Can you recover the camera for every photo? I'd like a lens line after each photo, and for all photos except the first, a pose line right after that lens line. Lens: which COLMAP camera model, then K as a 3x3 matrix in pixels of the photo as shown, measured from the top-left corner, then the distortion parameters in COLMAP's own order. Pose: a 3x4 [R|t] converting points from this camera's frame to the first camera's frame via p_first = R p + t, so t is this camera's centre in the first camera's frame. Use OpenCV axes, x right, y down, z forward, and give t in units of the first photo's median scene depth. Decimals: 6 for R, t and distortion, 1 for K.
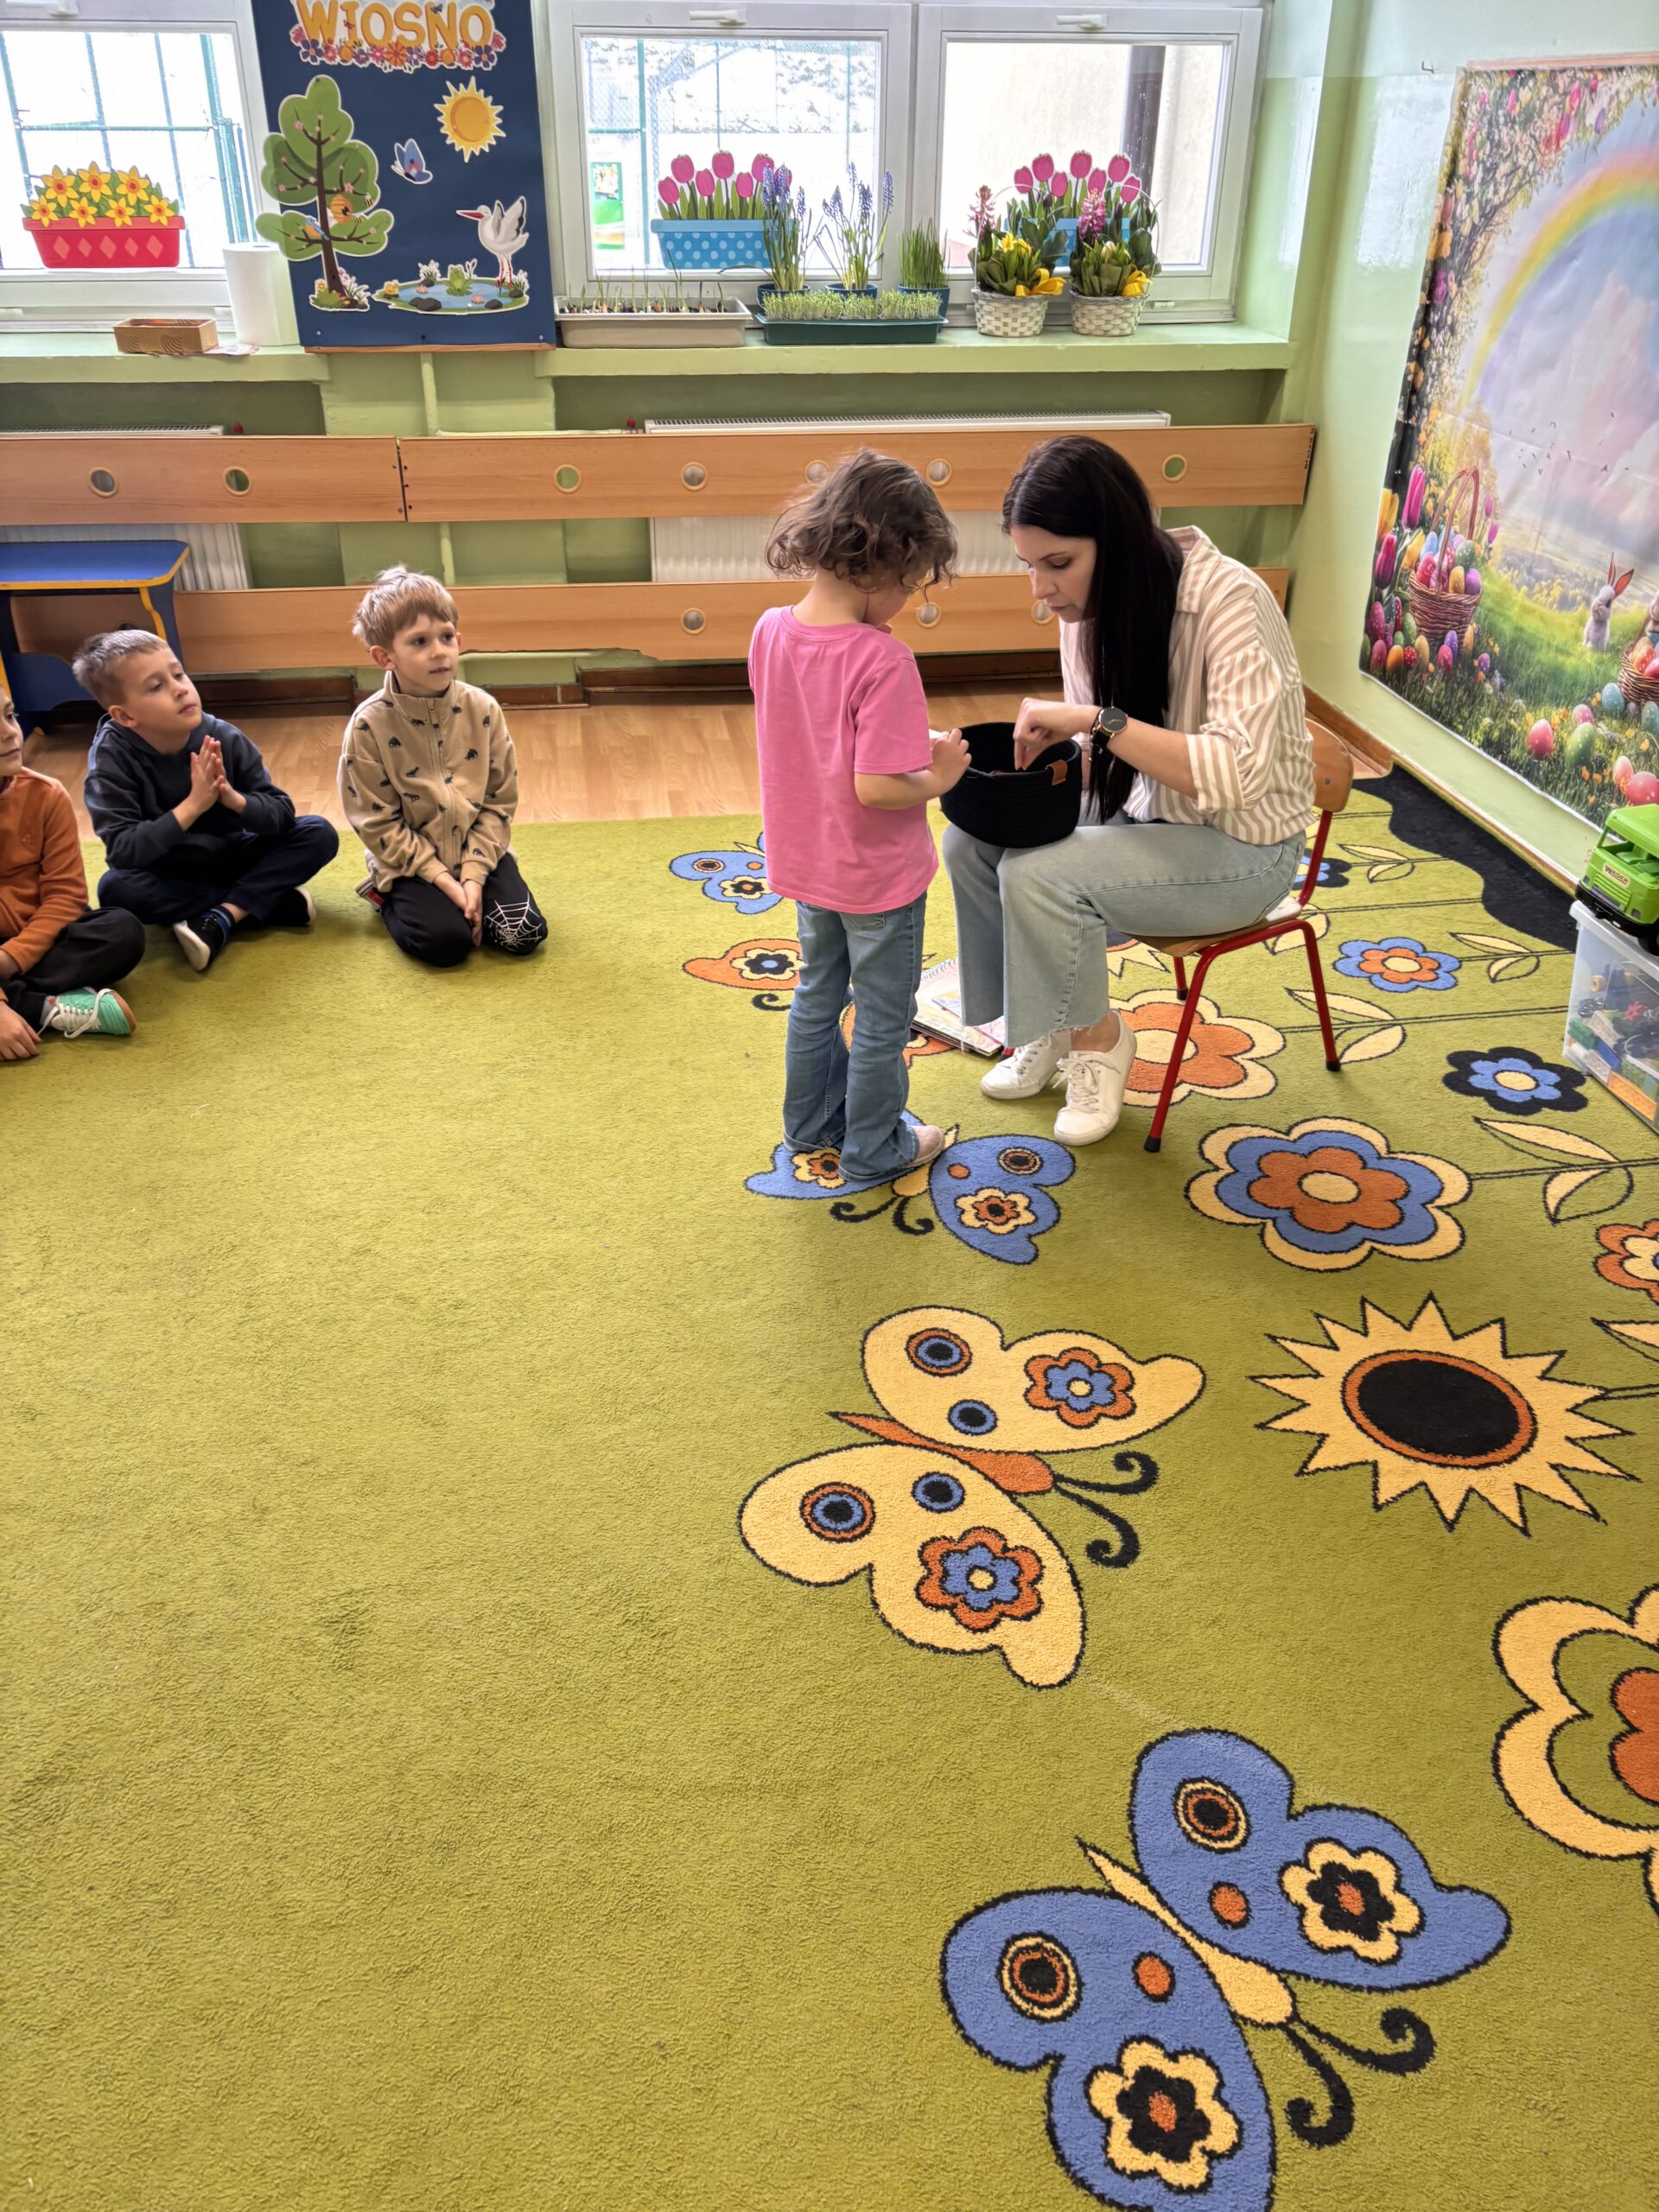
lens RADIAL K [[1720.5, 0, 796.1], [0, 1720.5, 1088.5], [0, 0, 1]] dist [0.024712, -0.022868]
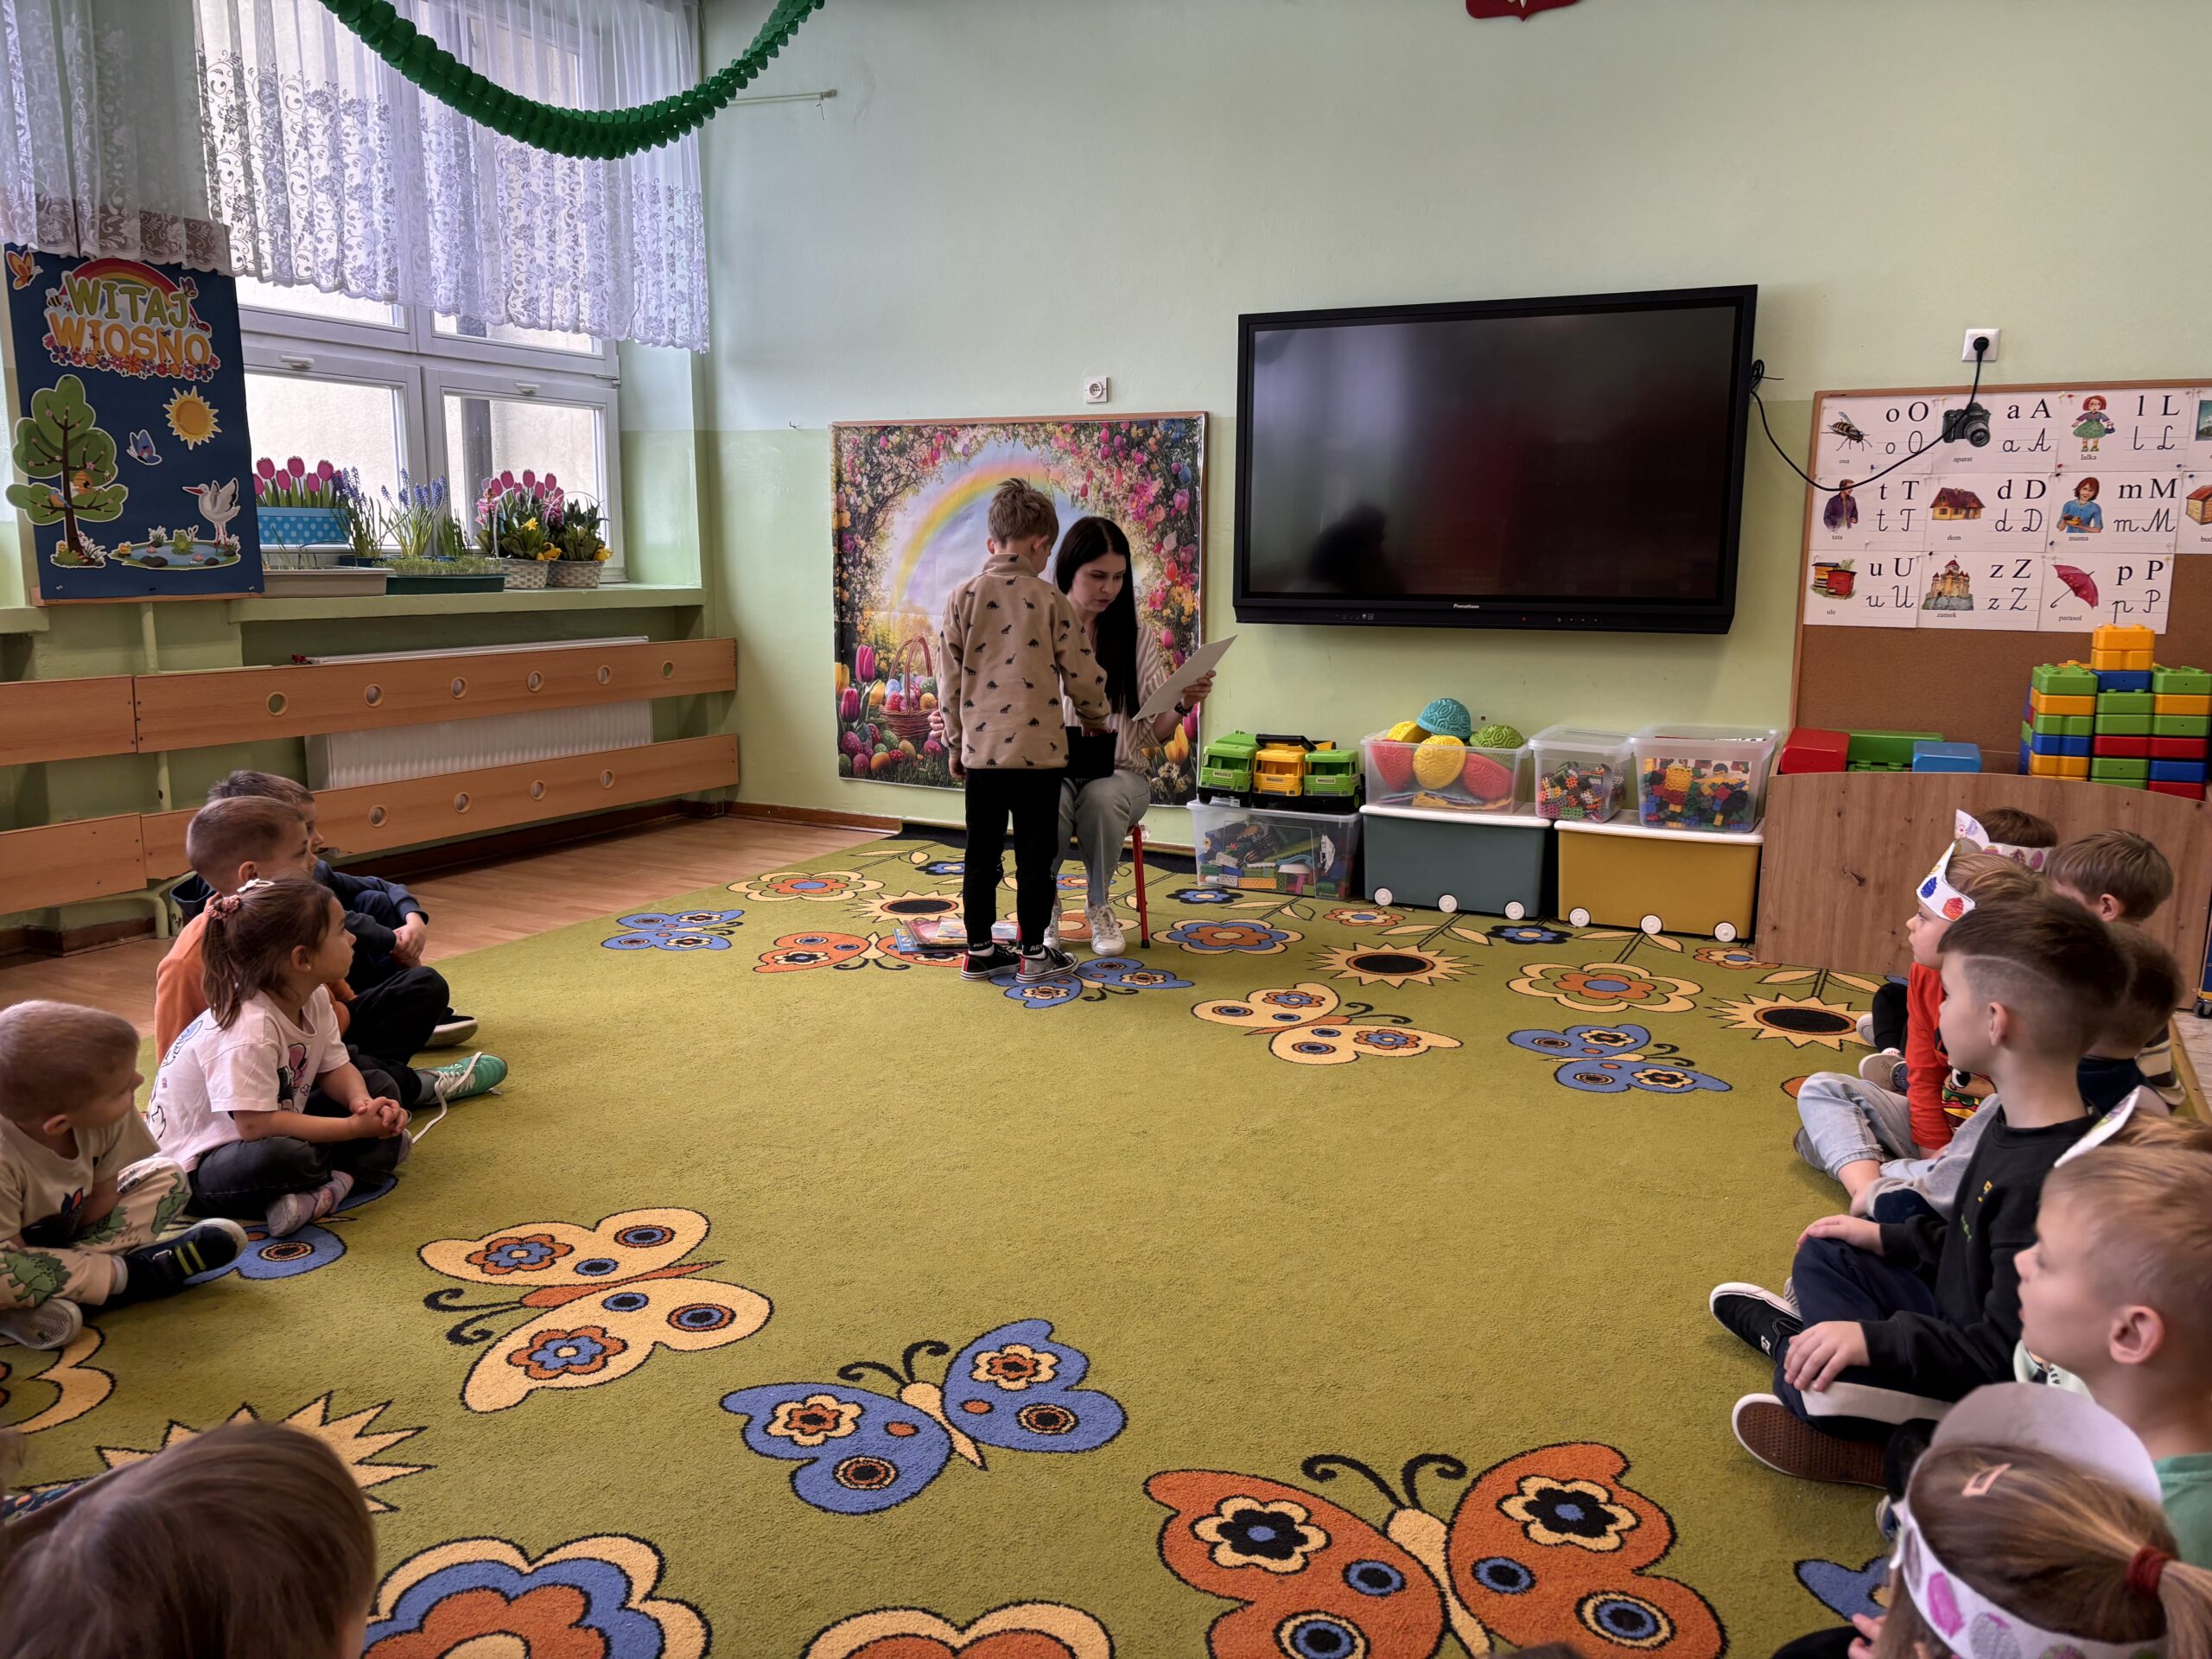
lens RADIAL K [[1720.5, 0, 1101.0], [0, 1720.5, 833.0], [0, 0, 1]] dist [0.024712, -0.022868]
pose [[0.574671, -0.133051, 0.807497, -0.820535], [0.395210, 0.909135, -0.131462, 0.095495], [-0.716632, 0.394678, 0.575037, -0.007601]]
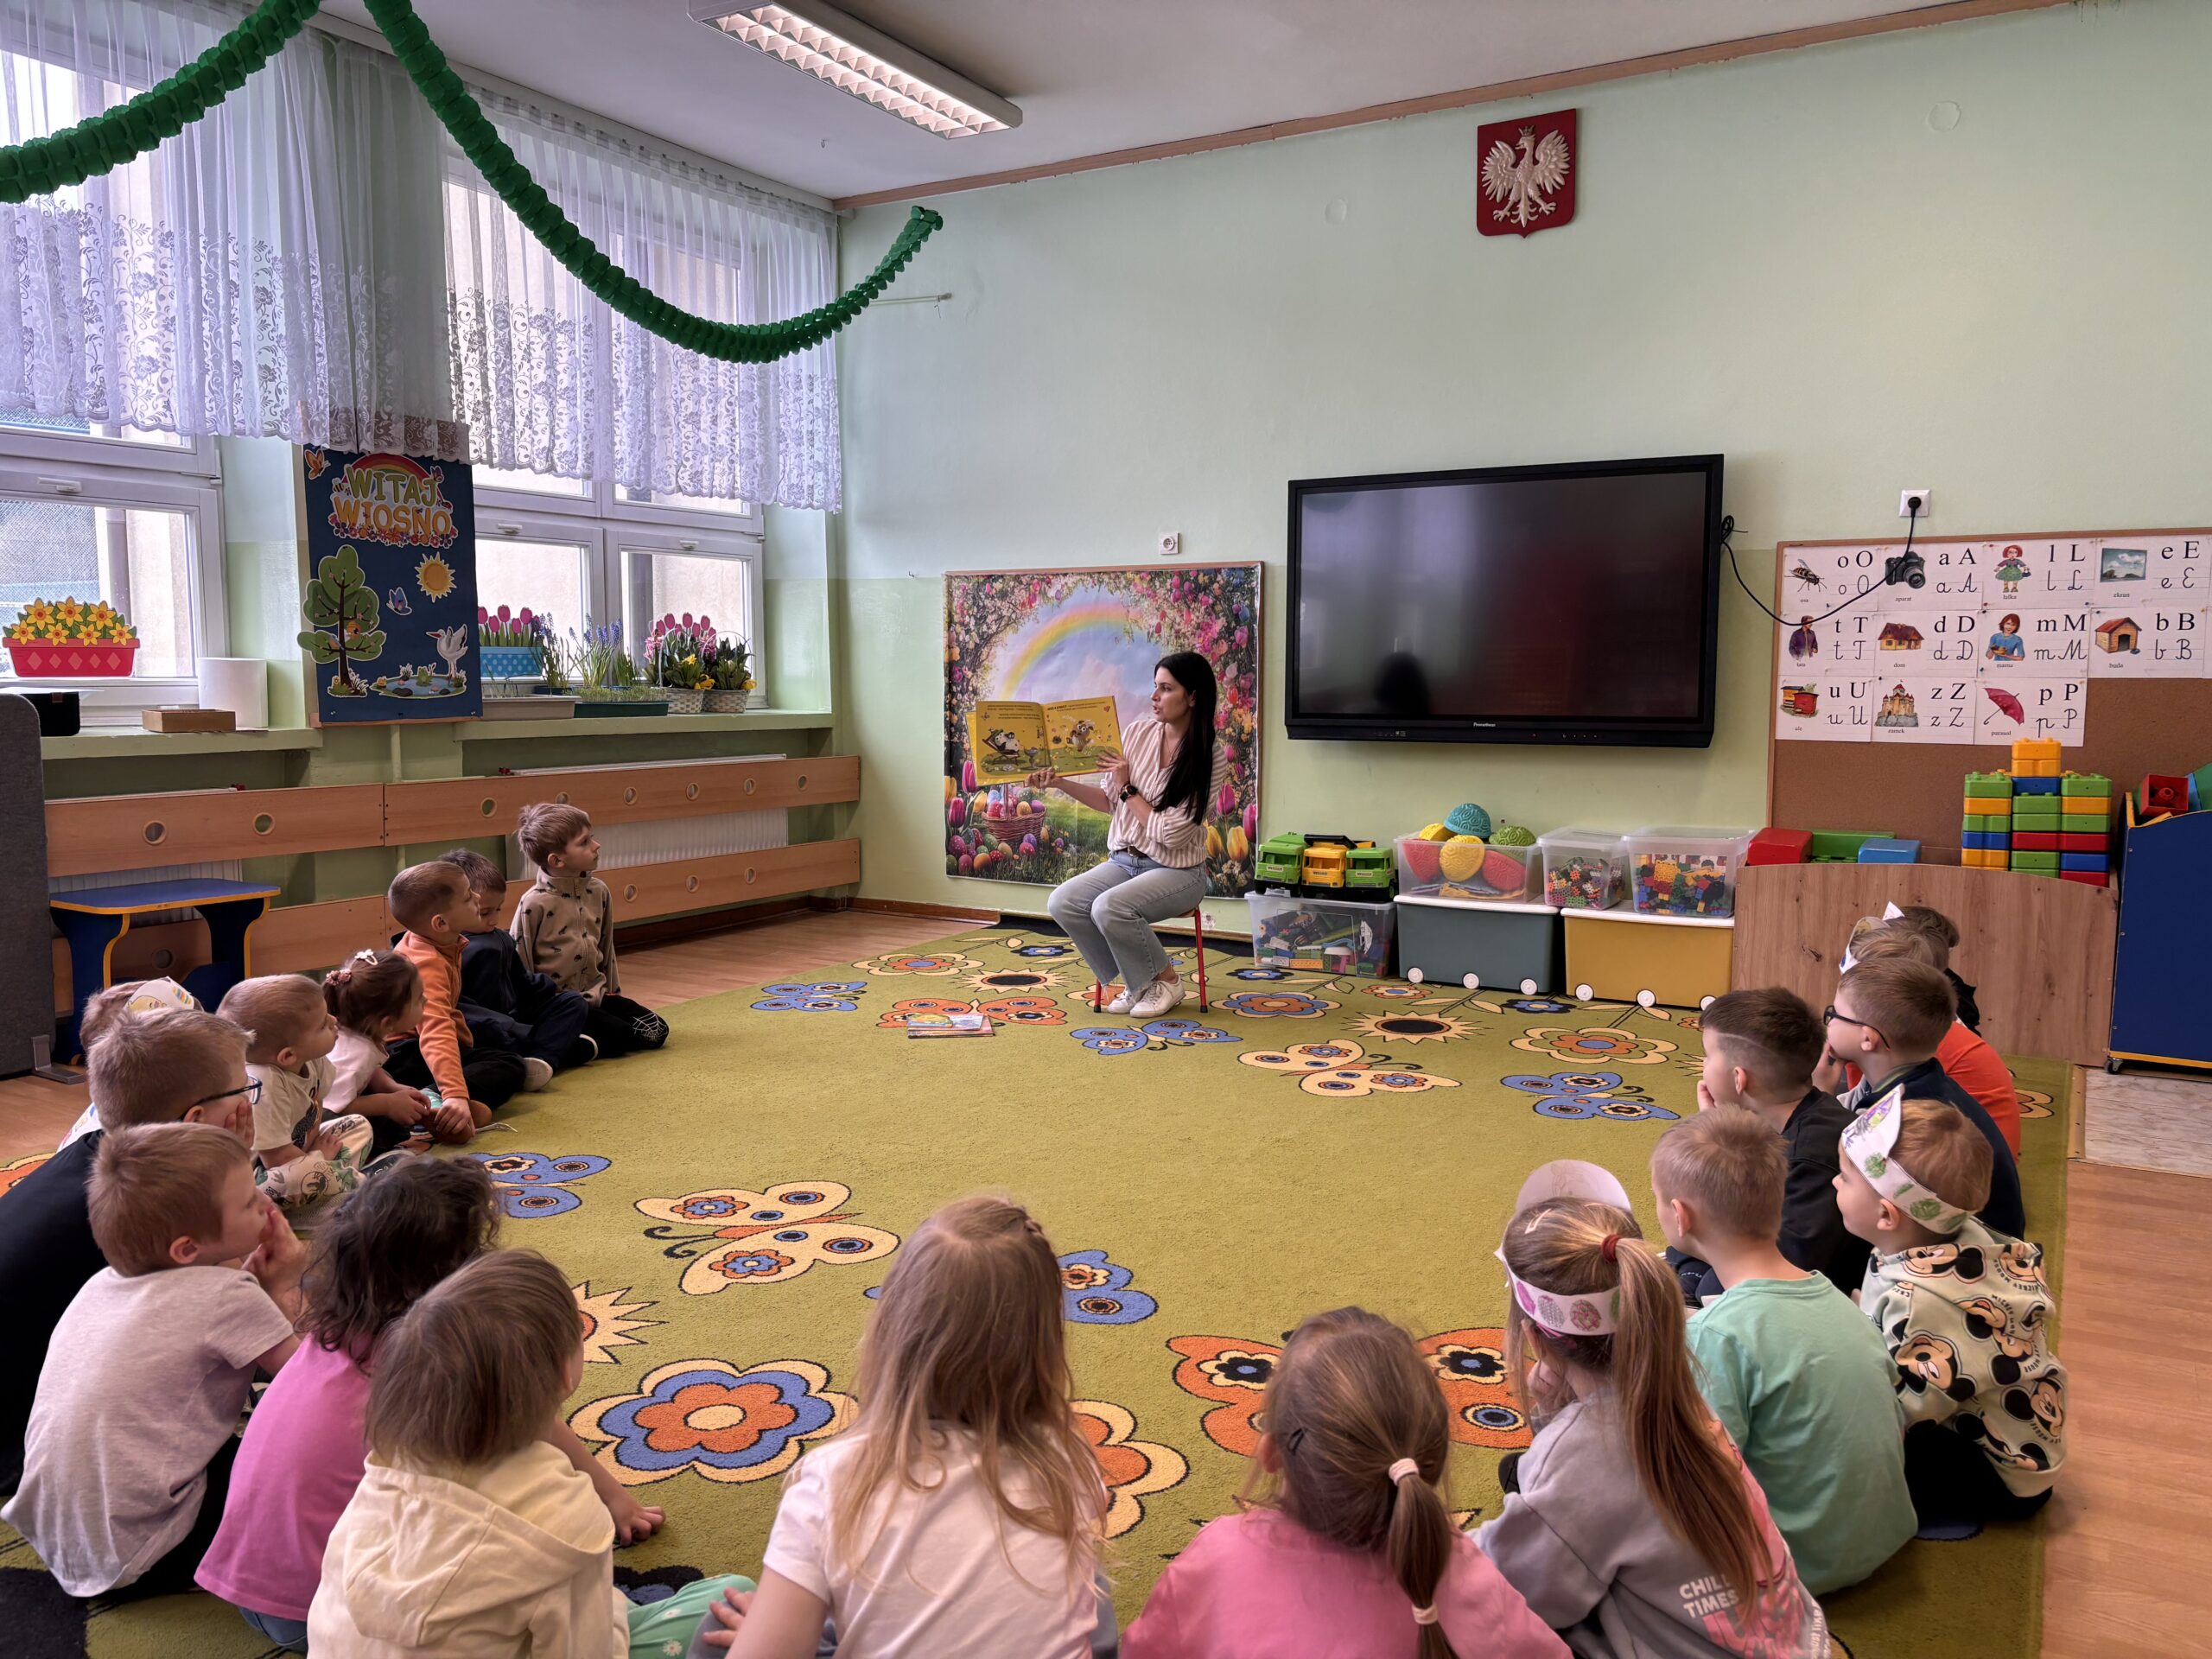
lens RADIAL K [[1720.5, 0, 1086.2], [0, 1720.5, 836.5], [0, 0, 1]] dist [0.024712, -0.022868]
pose [[0.627693, -0.074712, 0.774867, -0.988733], [0.379968, 0.898162, -0.221199, 0.167810], [-0.679430, 0.433270, 0.592159, -0.140888]]
